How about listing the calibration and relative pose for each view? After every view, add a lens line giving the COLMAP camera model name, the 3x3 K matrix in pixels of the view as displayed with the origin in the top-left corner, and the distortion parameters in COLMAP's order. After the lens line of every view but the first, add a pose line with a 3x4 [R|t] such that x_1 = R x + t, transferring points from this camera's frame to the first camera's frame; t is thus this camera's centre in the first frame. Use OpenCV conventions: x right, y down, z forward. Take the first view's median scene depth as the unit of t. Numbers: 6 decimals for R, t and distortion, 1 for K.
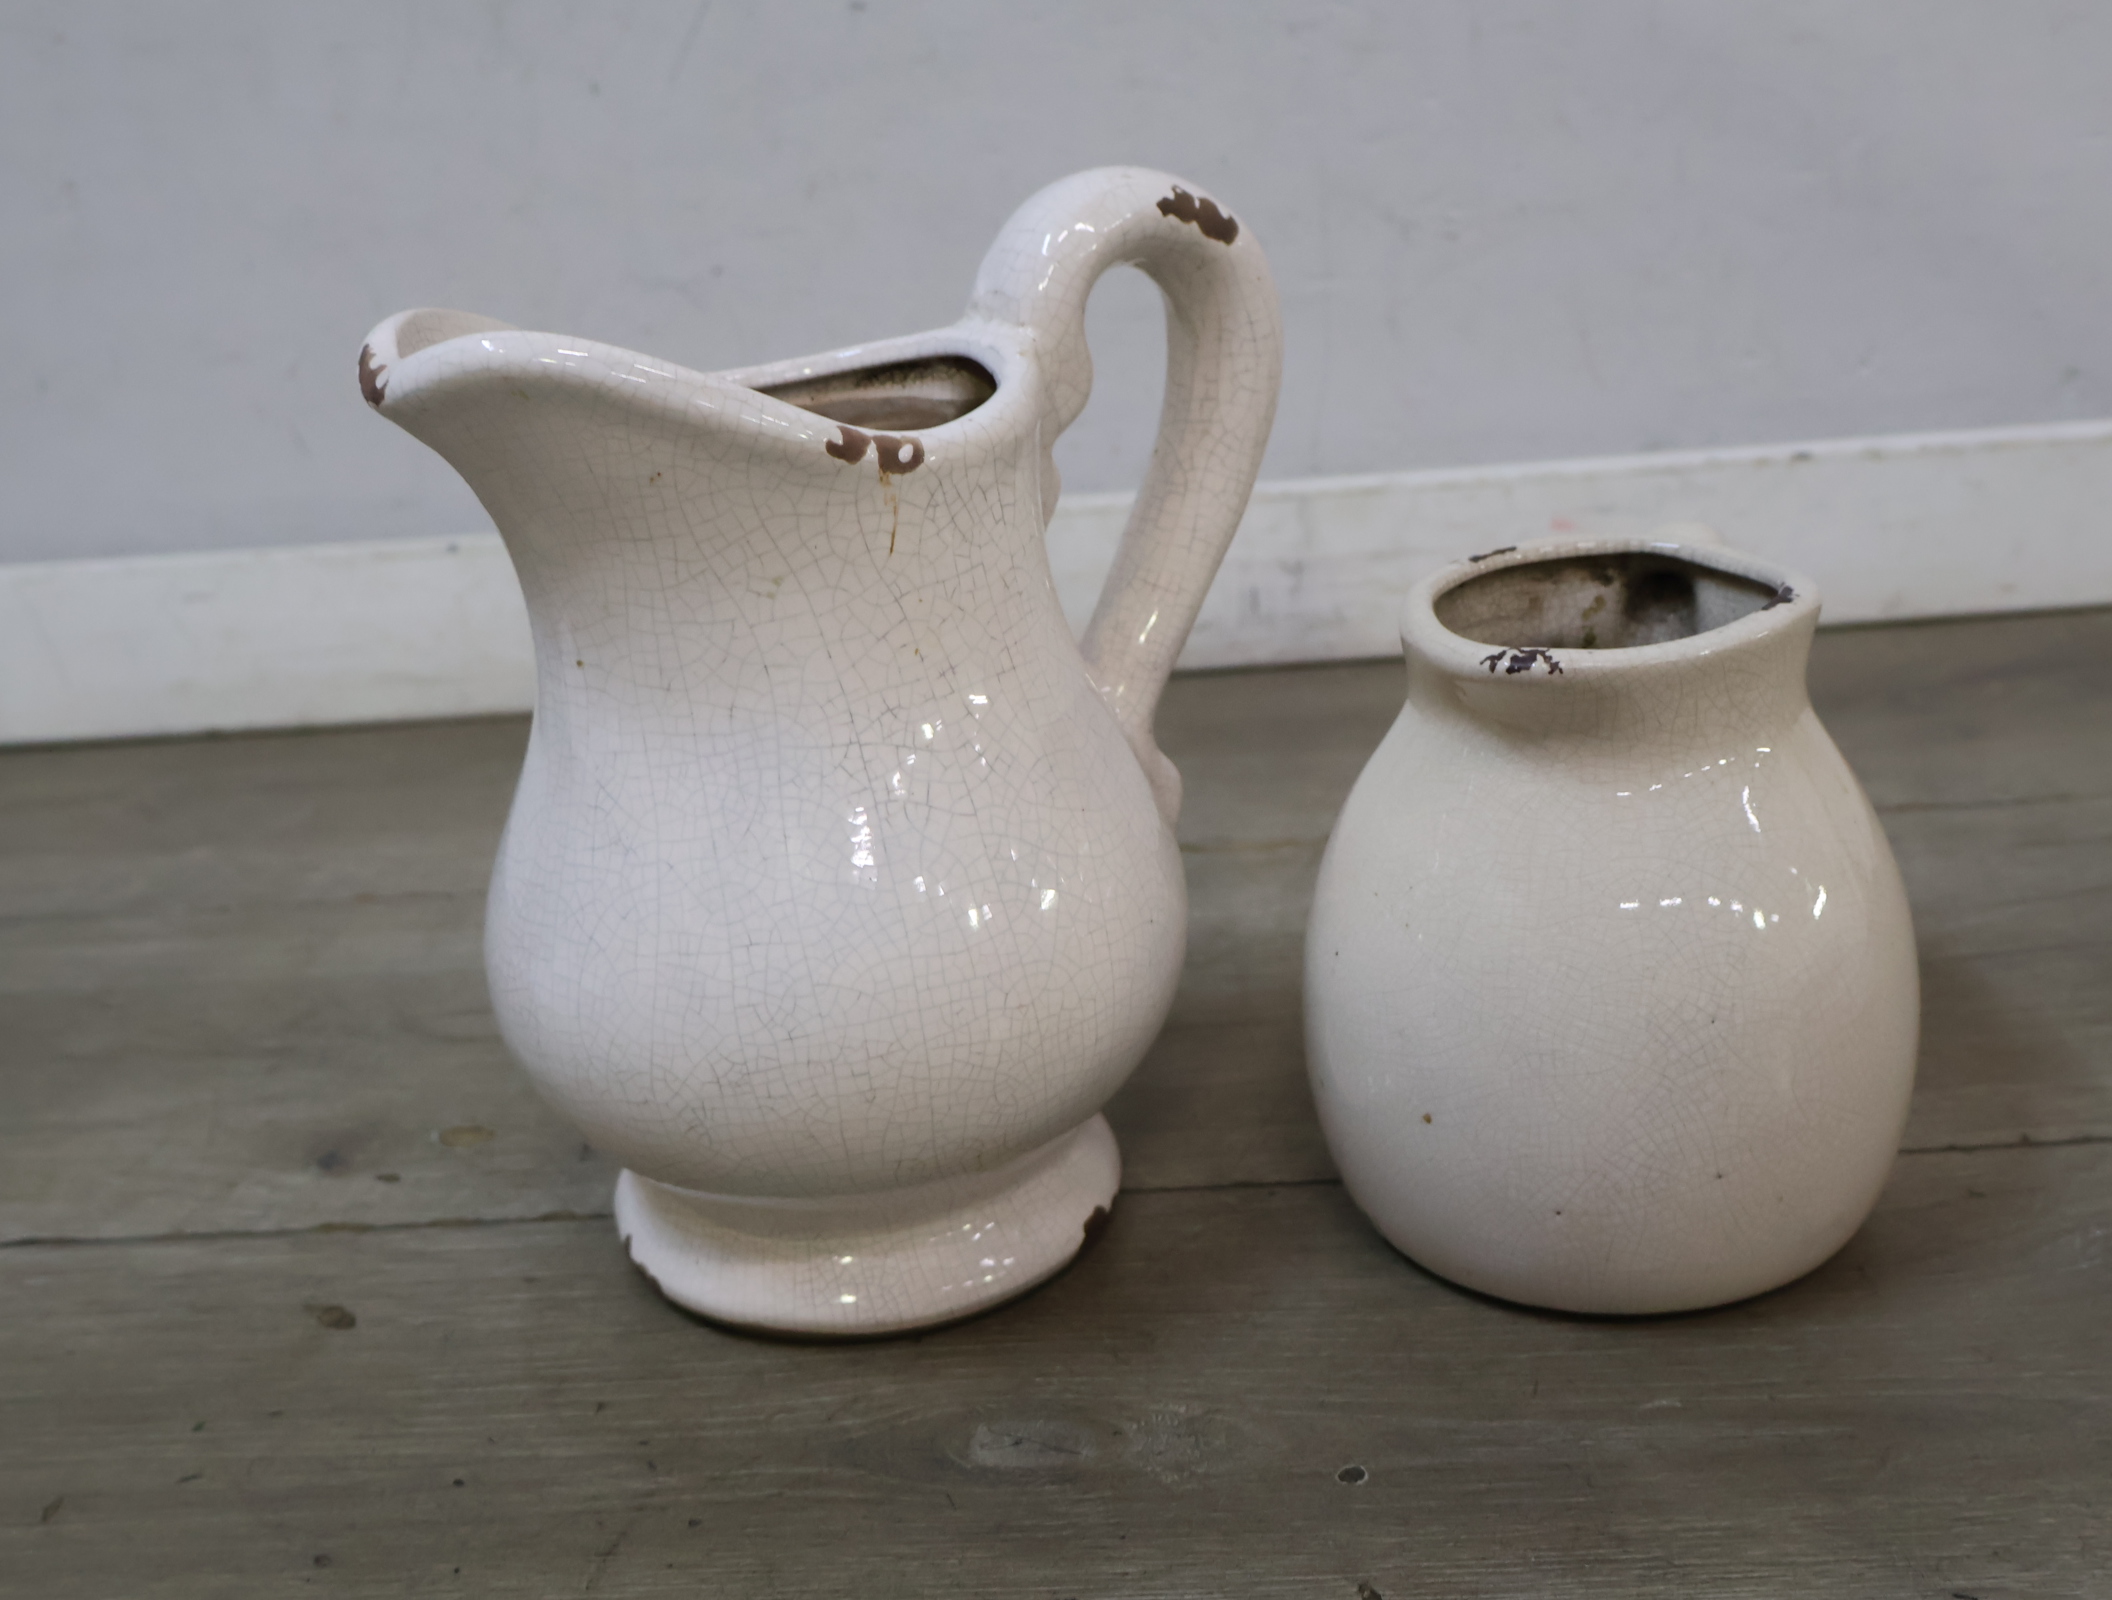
lens RADIAL K [[2293.9, 0, 1042.6], [0, 2293.9, 804.7], [0, 0, 1]] dist [0.008204, 0.000000]
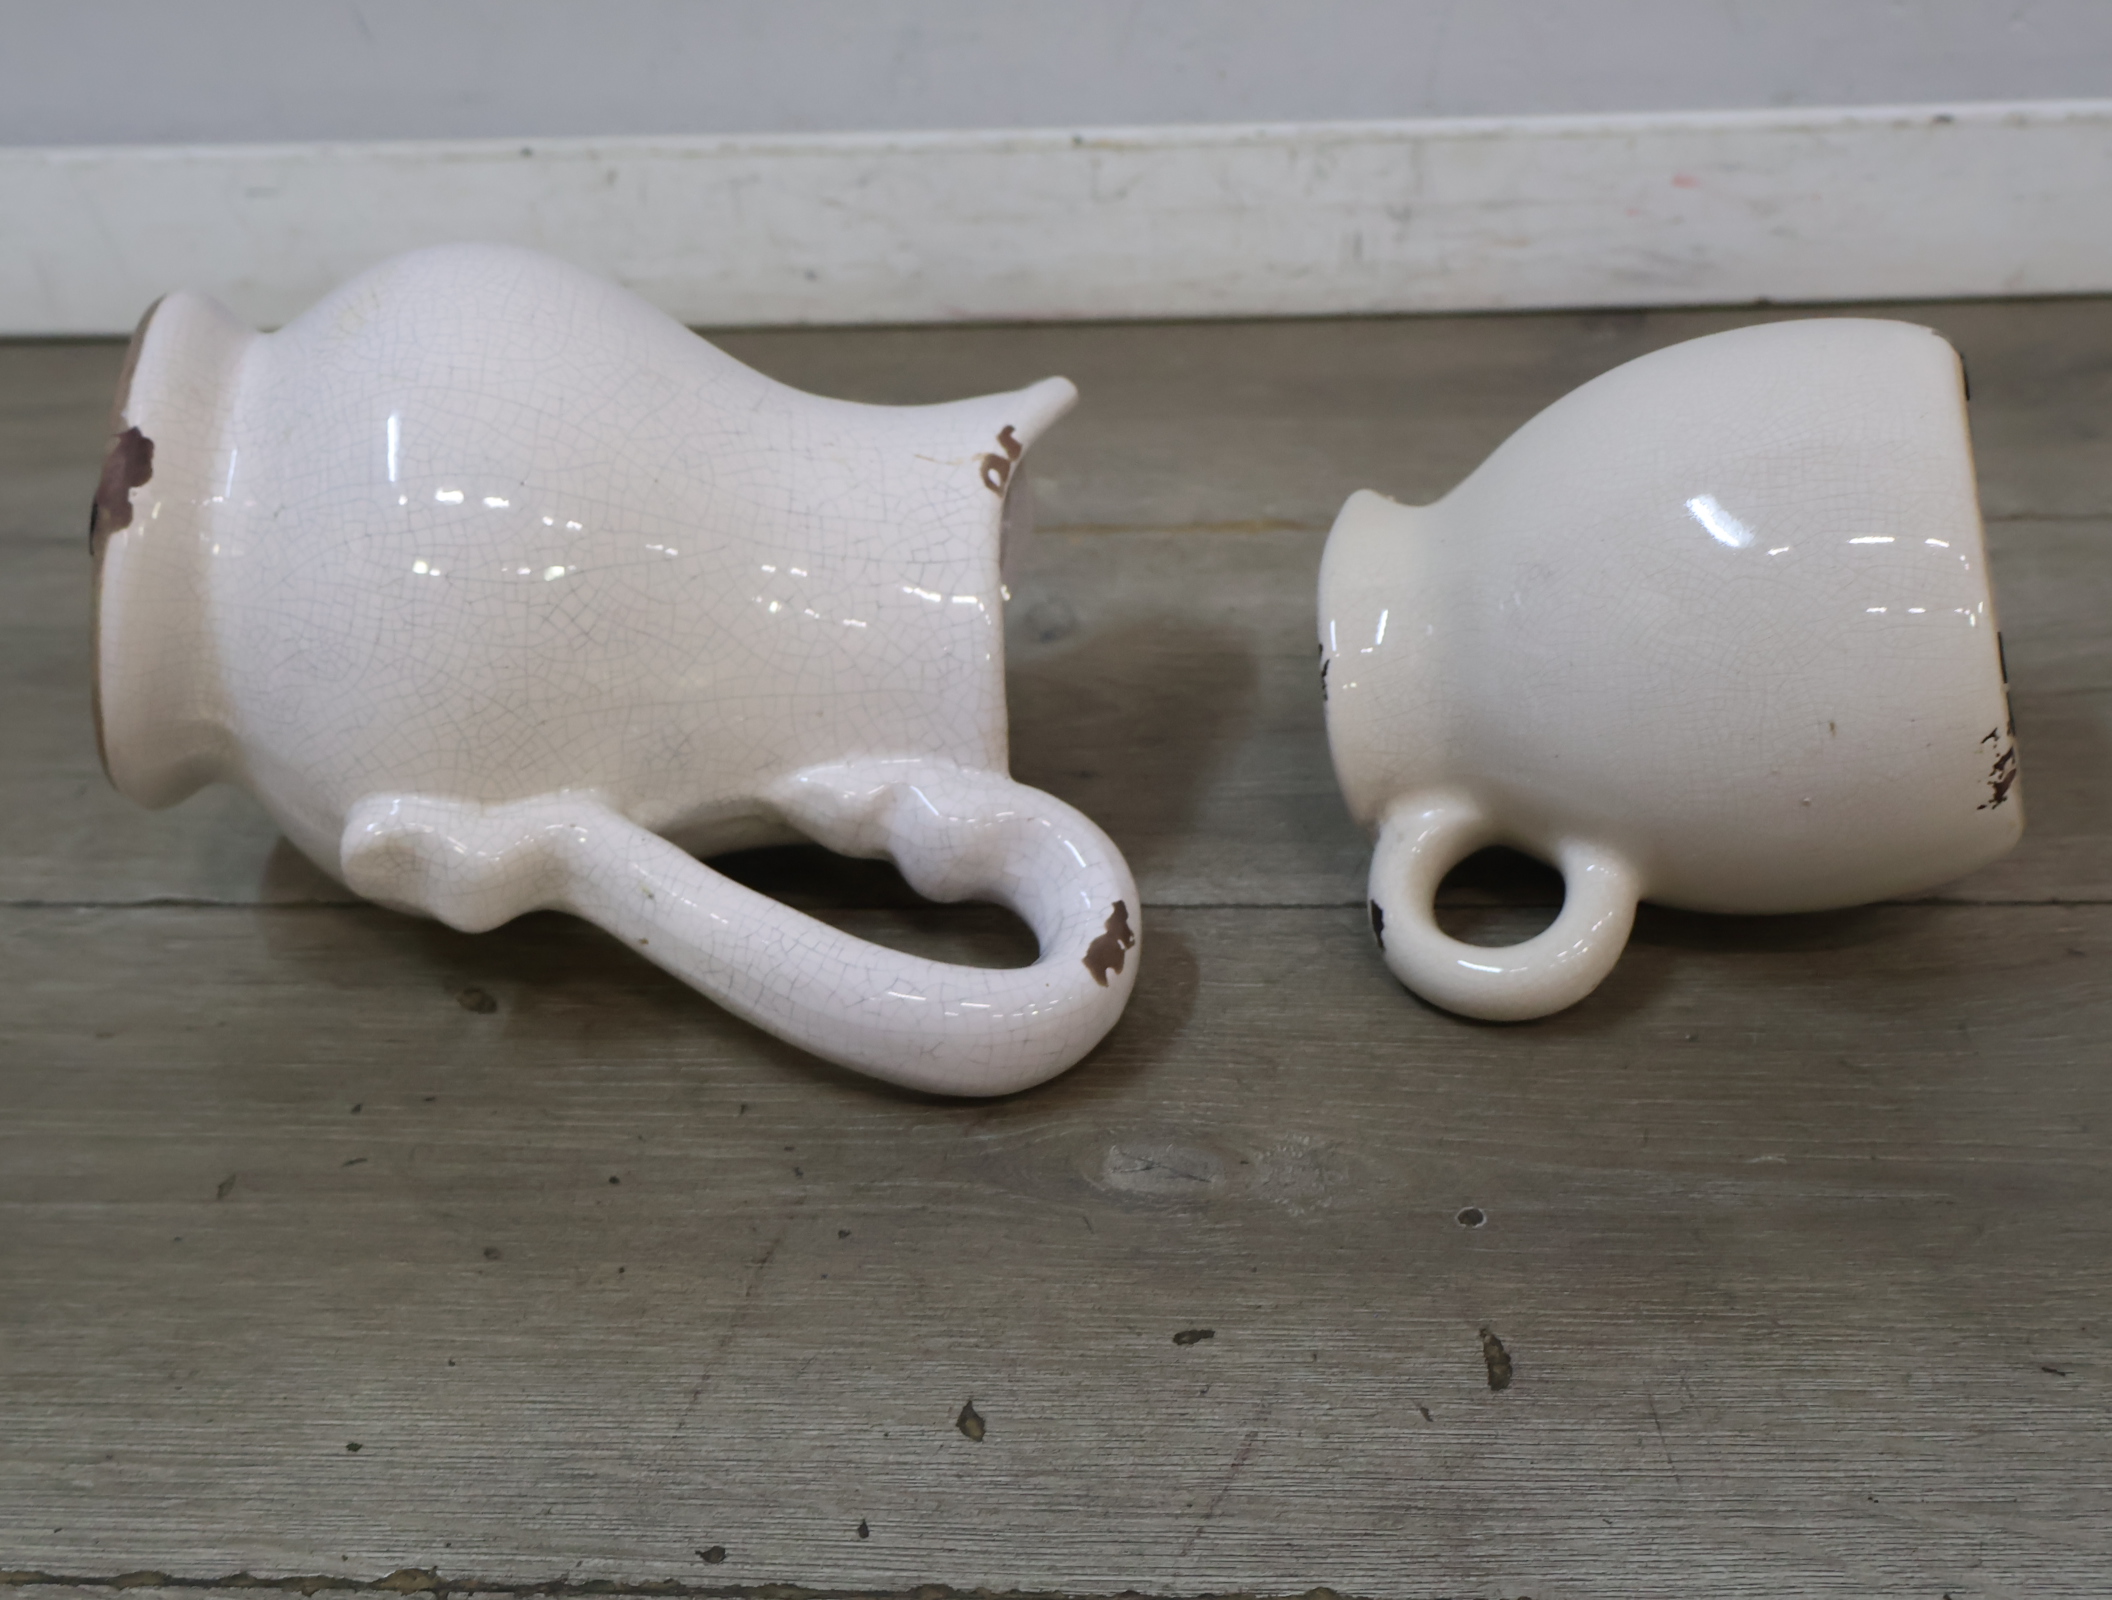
lens RADIAL K [[2293.9, 0, 1036.6], [0, 2293.9, 811.4], [0, 0, 1]] dist [0.008204, 0.000000]
pose [[0.999098, 0.041673, 0.008156, -0.074404], [-0.042459, 0.977647, 0.205921, -0.090585], [0.000608, -0.206081, 0.978535, 0.008414]]
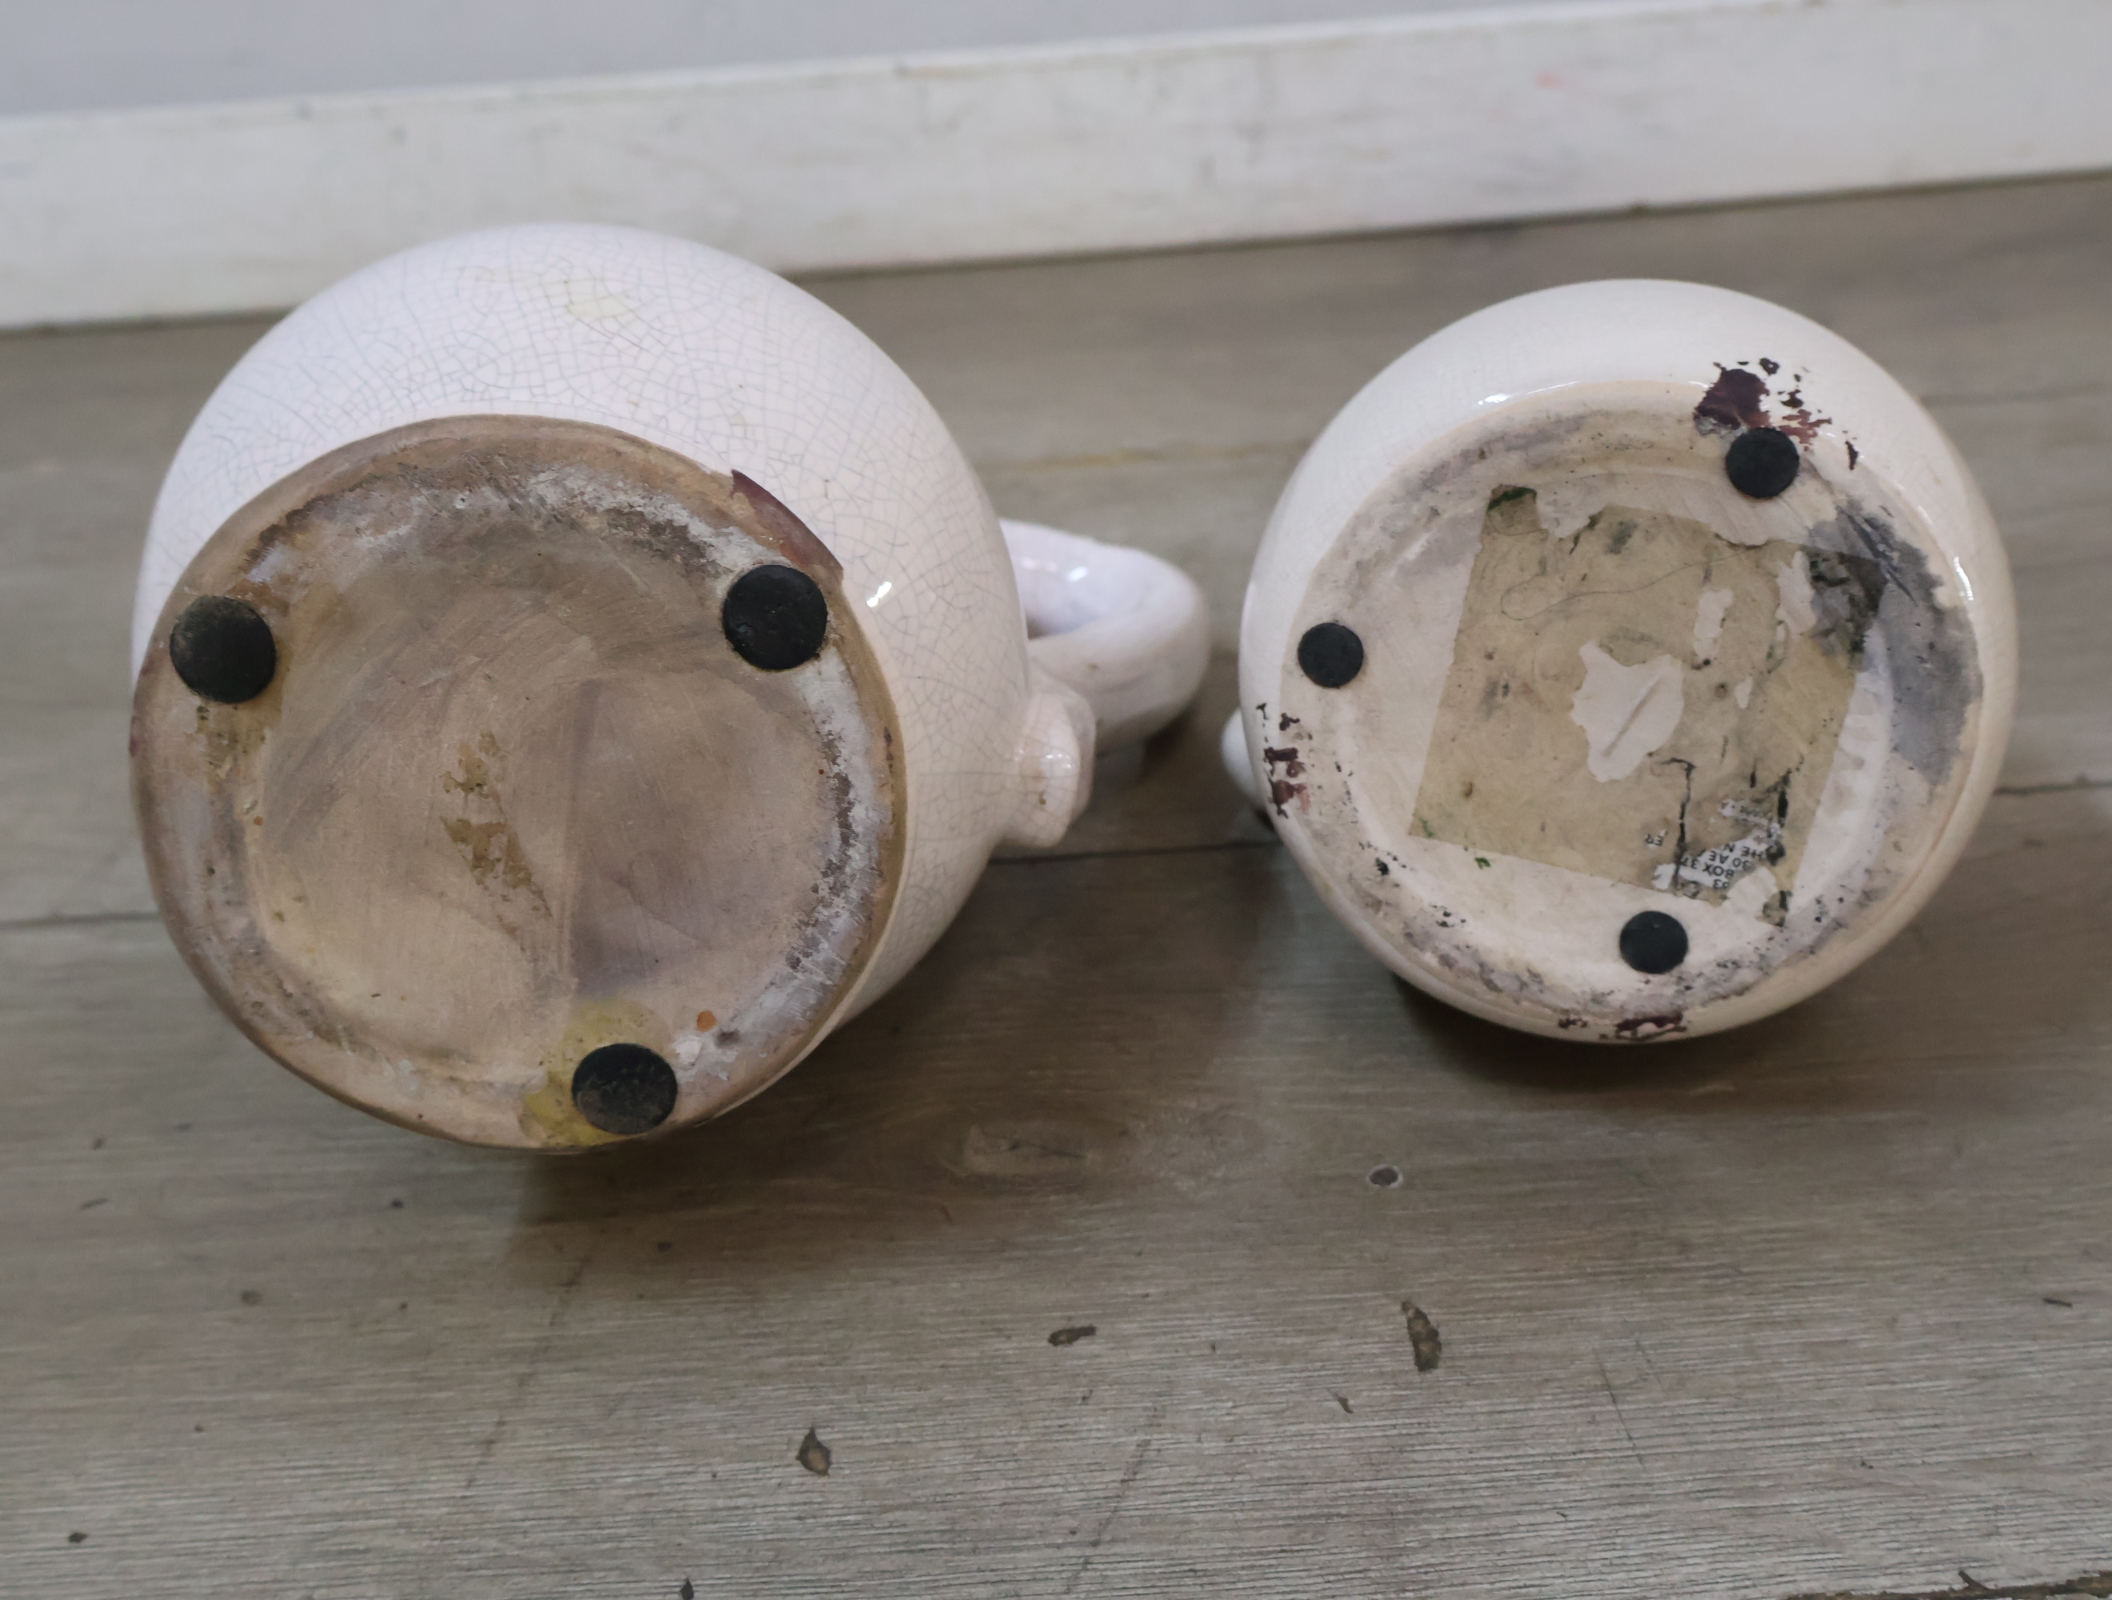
lens RADIAL K [[2293.9, 0, 1044.8], [0, 2293.9, 804.0], [0, 0, 1]] dist [0.008204, 0.000000]
pose [[0.998548, -0.019640, 0.050166, -0.040592], [0.009846, 0.982029, 0.188472, -0.026213], [-0.052966, -0.187704, 0.980796, 0.125592]]
